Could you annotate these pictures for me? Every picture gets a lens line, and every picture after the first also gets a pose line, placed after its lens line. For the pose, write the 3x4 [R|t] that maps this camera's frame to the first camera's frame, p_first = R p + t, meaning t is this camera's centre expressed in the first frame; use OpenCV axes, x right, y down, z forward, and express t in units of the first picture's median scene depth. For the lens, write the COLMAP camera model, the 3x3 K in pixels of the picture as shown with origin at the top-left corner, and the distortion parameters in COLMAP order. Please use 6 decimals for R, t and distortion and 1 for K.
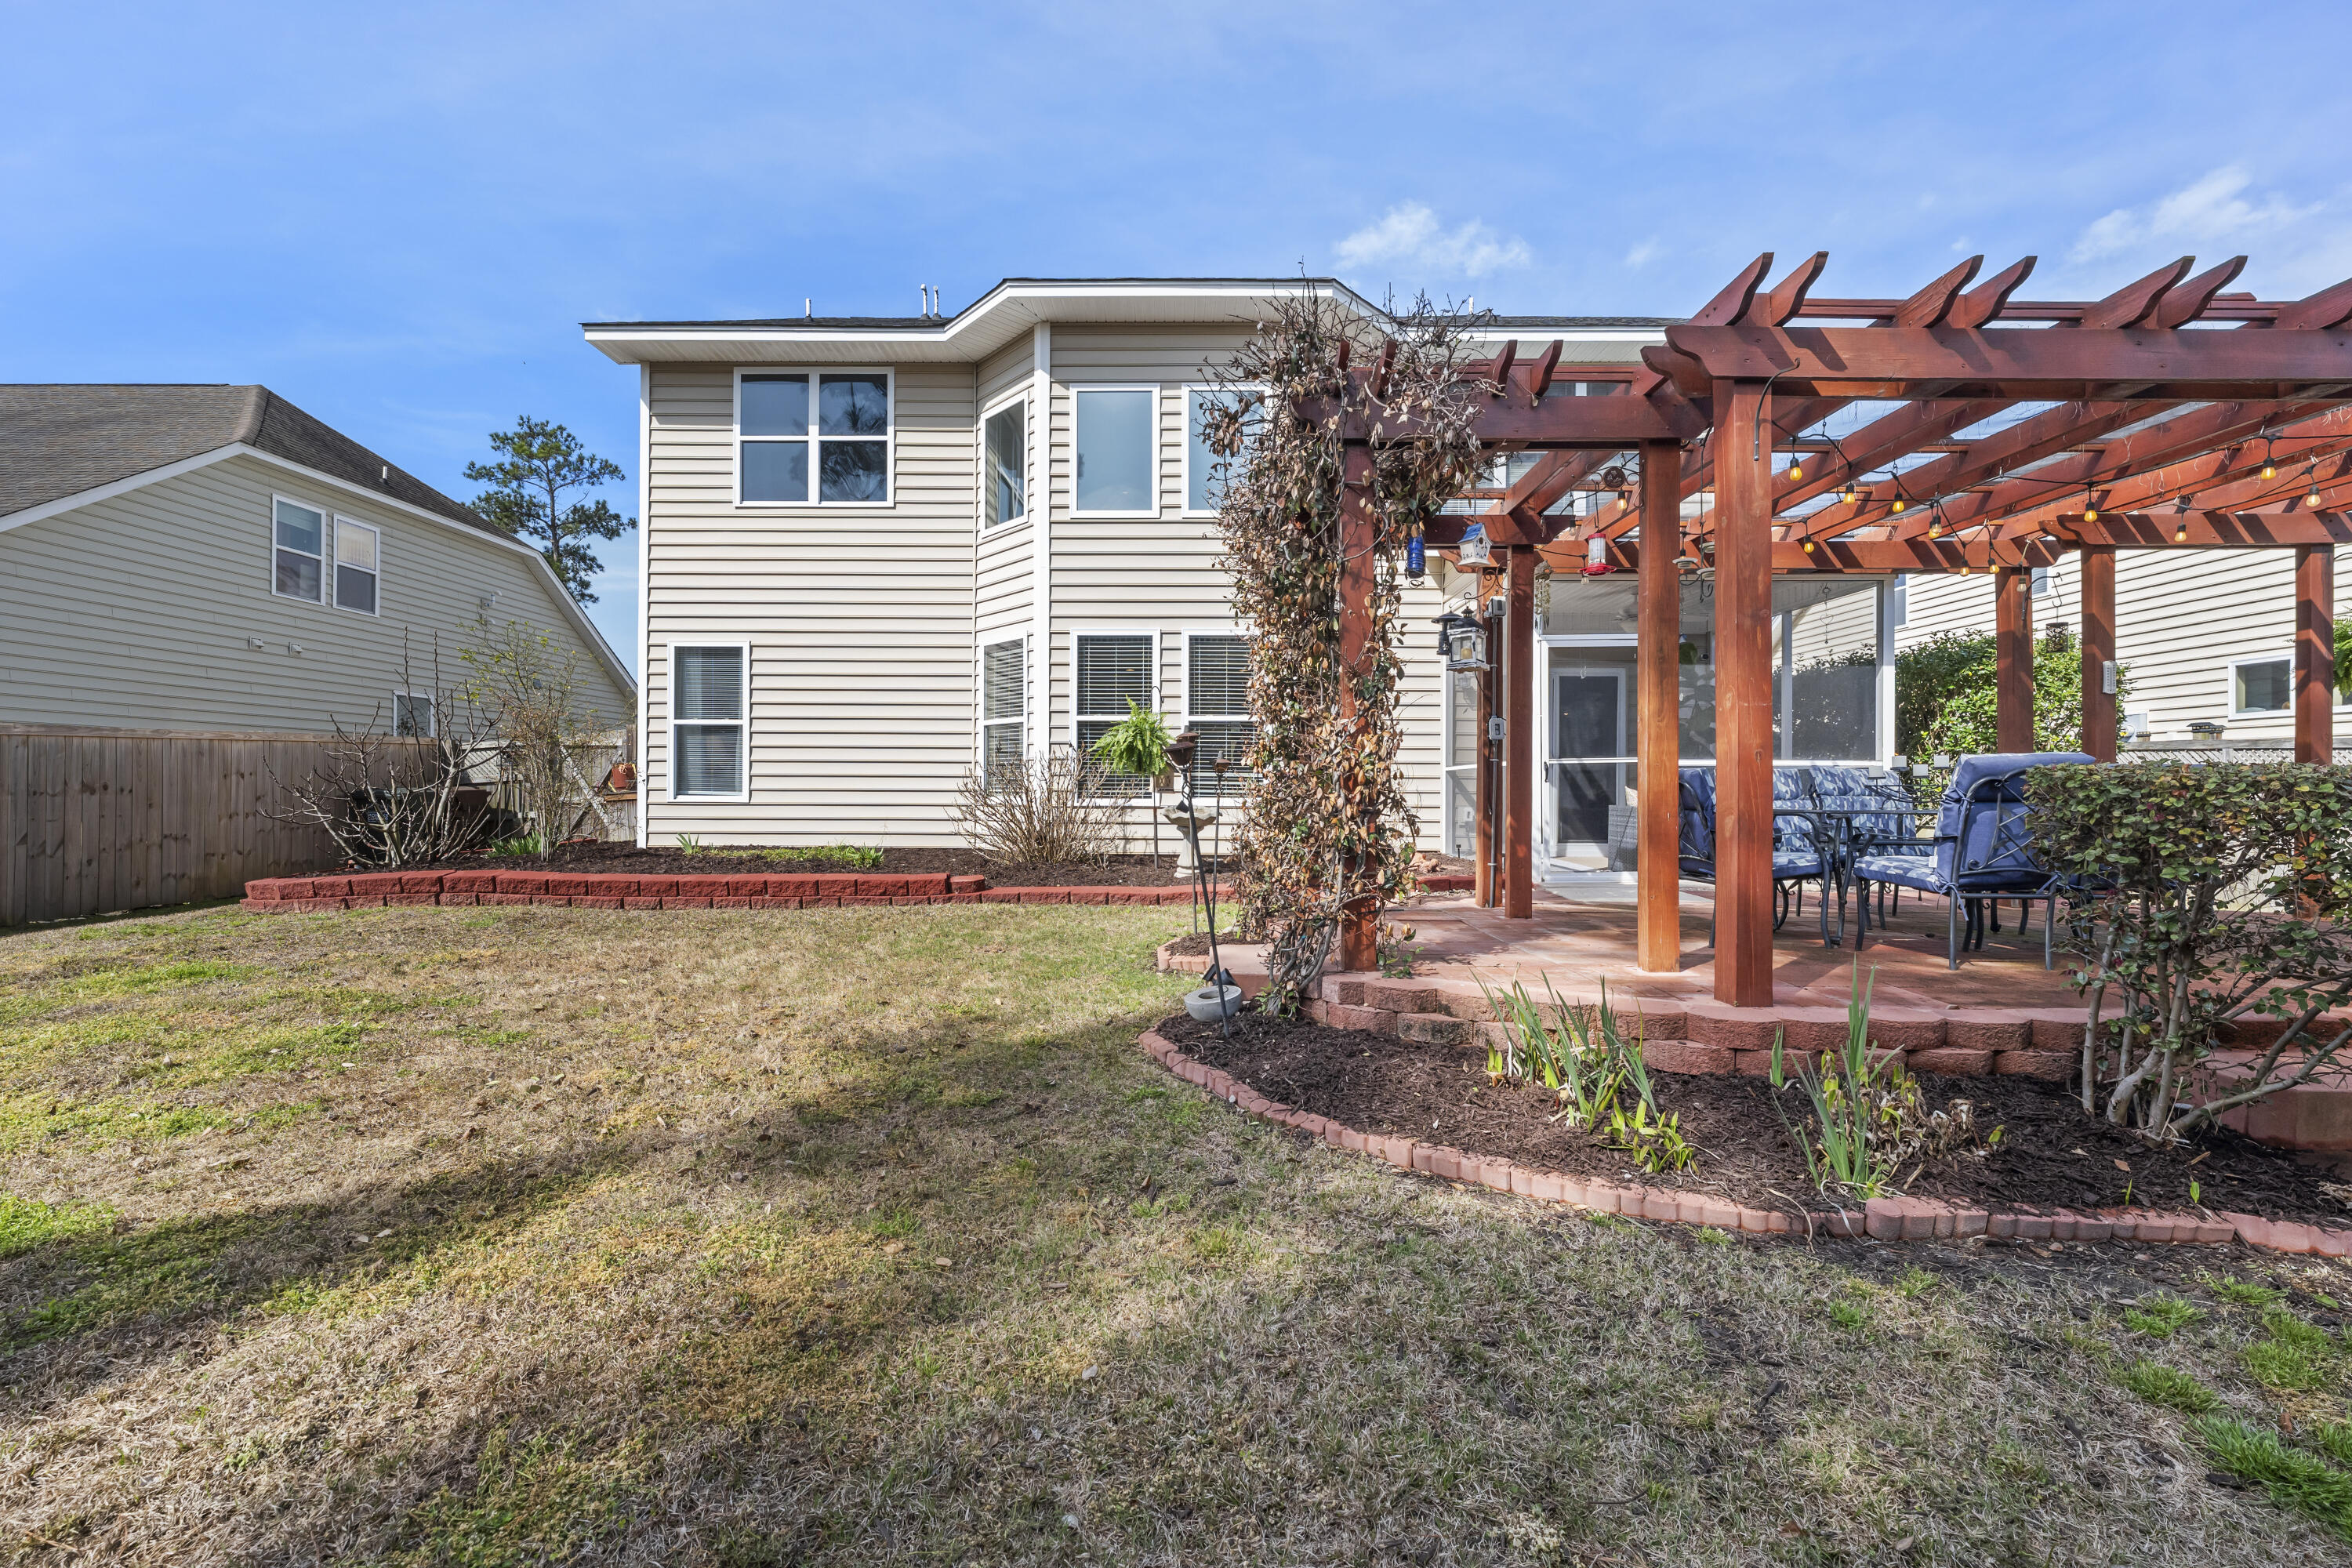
lens RADIAL K [[967.6, 0, 1172.7], [0, 967.6, 787.3], [0, 0, 1]] dist [0.000111, -0.000265]
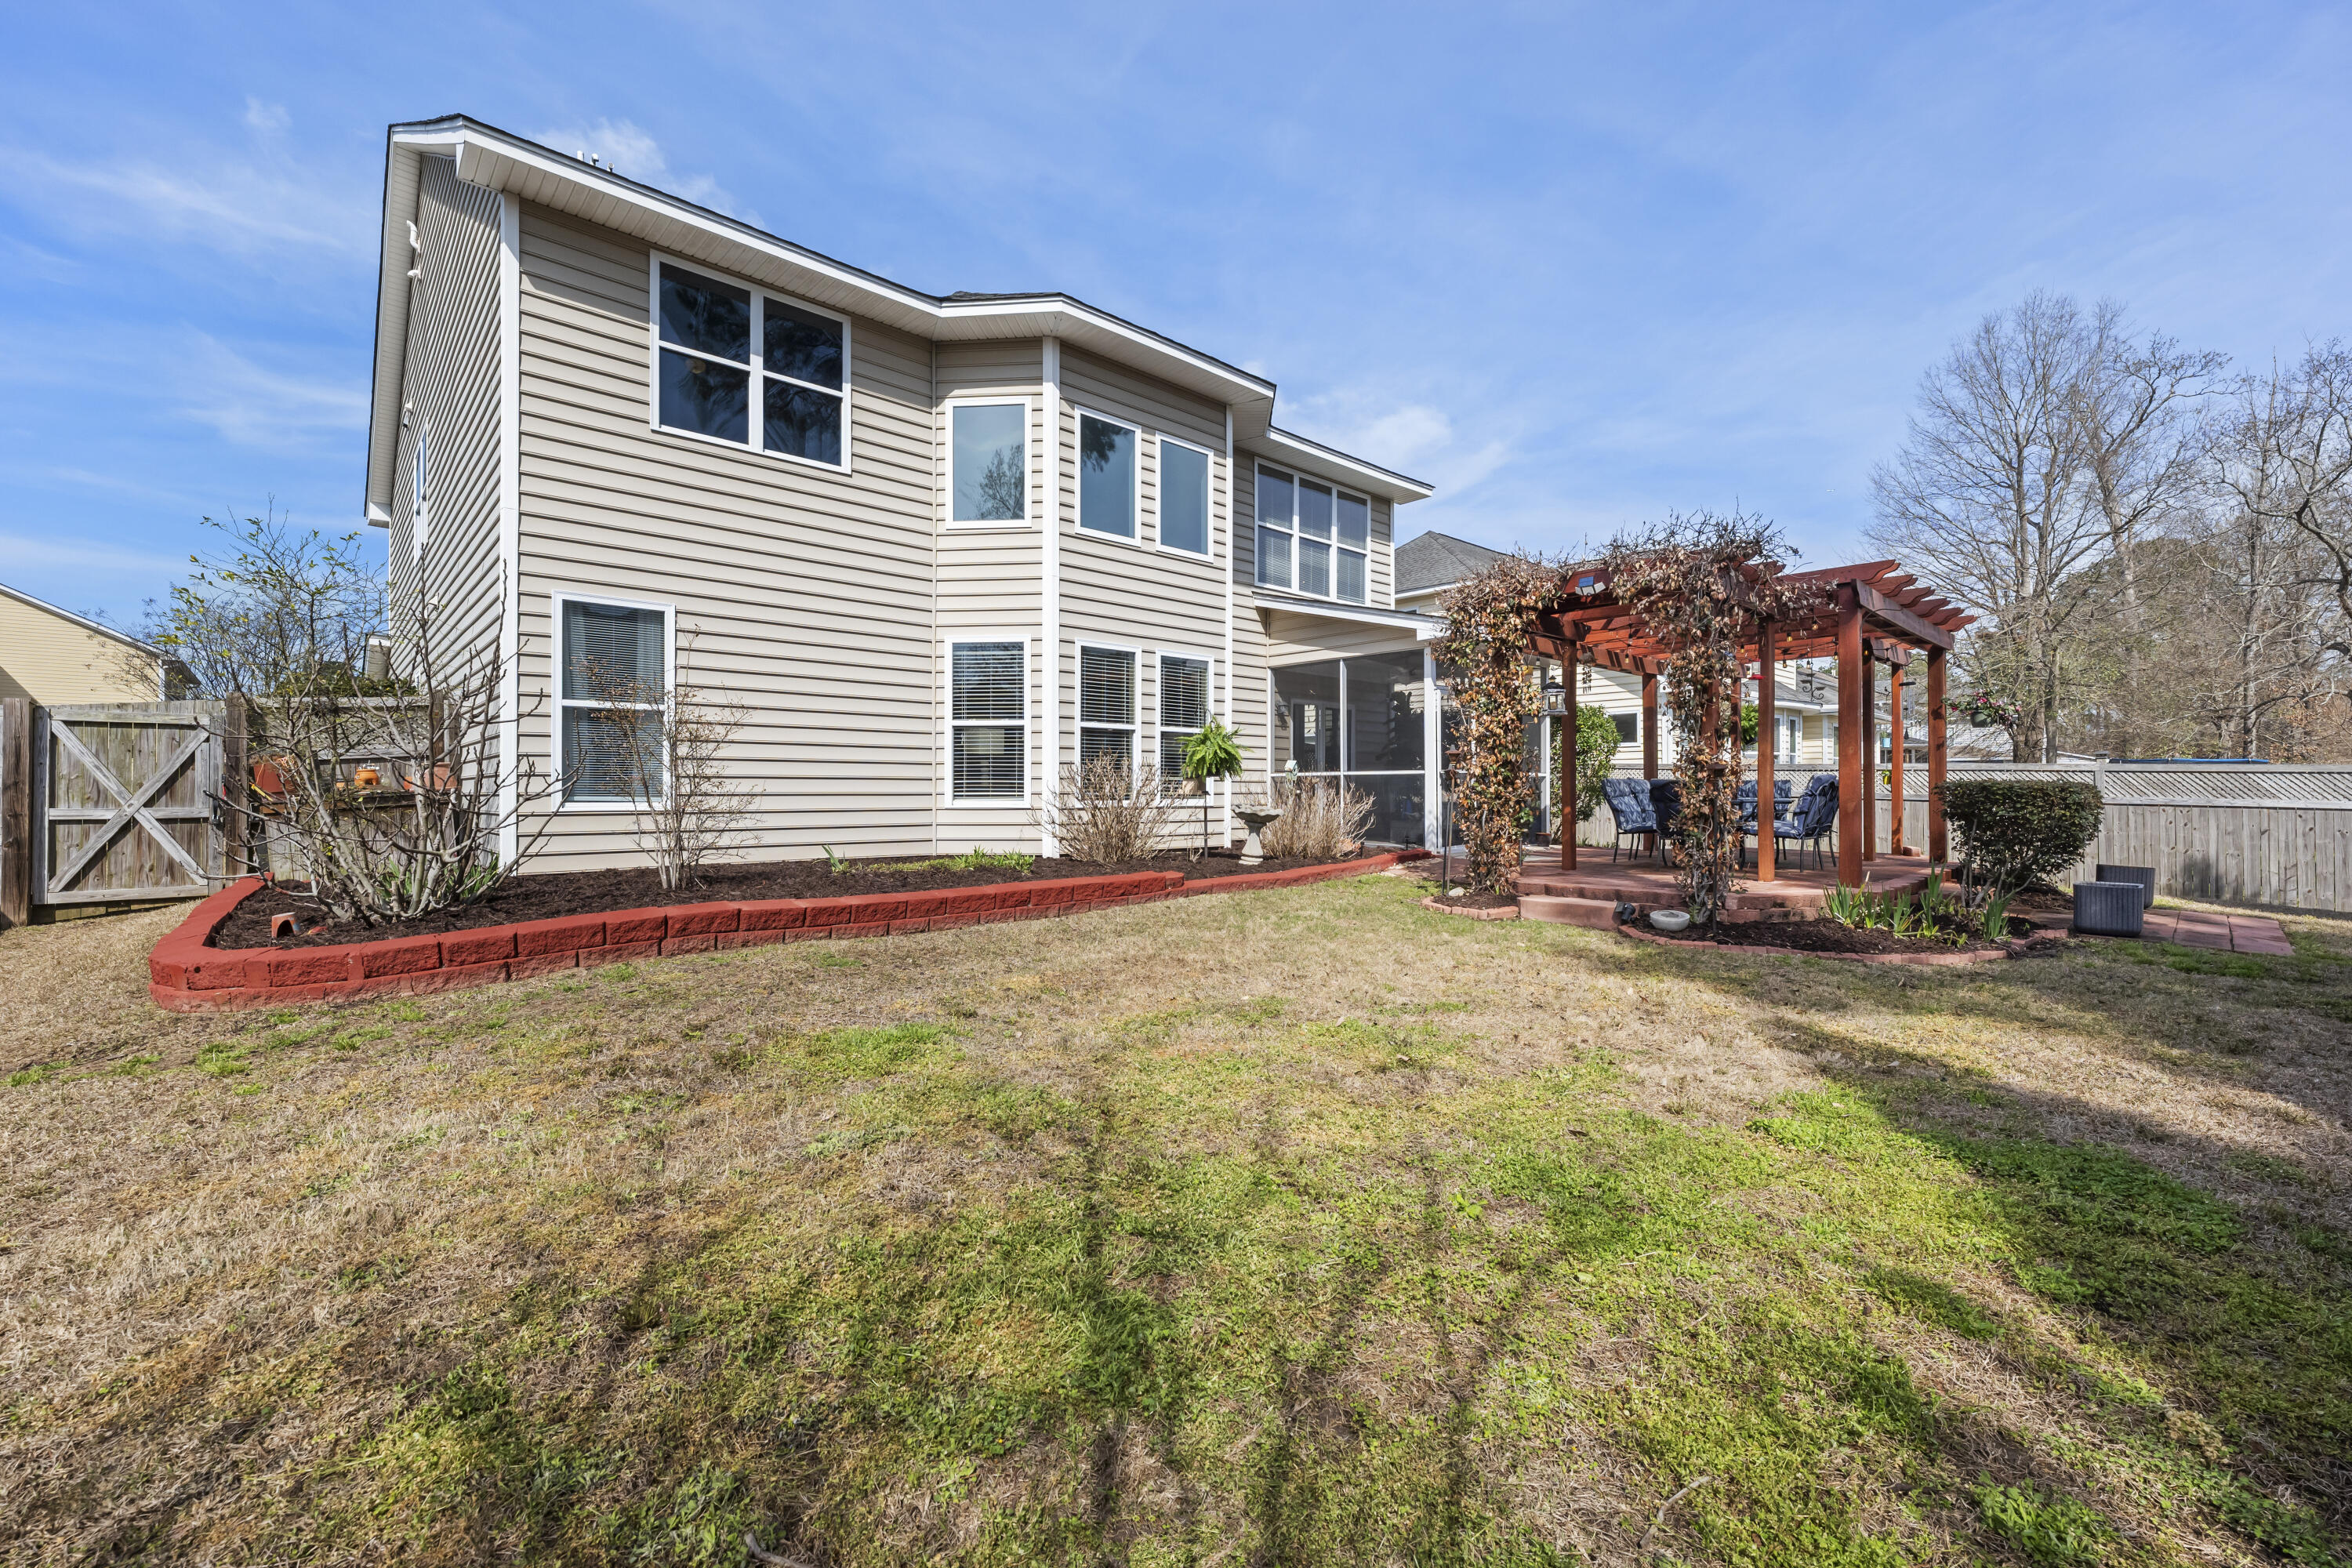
lens RADIAL K [[975.0, 0, 1170.1], [0, 975.0, 789.6], [0, 0, 1]] dist [0.001193, 0.000005]
pose [[0.728388, -0.003004, 0.685158, -0.754662], [0.002306, 0.999995, 0.001932, -0.002200], [-0.685161, 0.000173, 0.728392, 0.161384]]
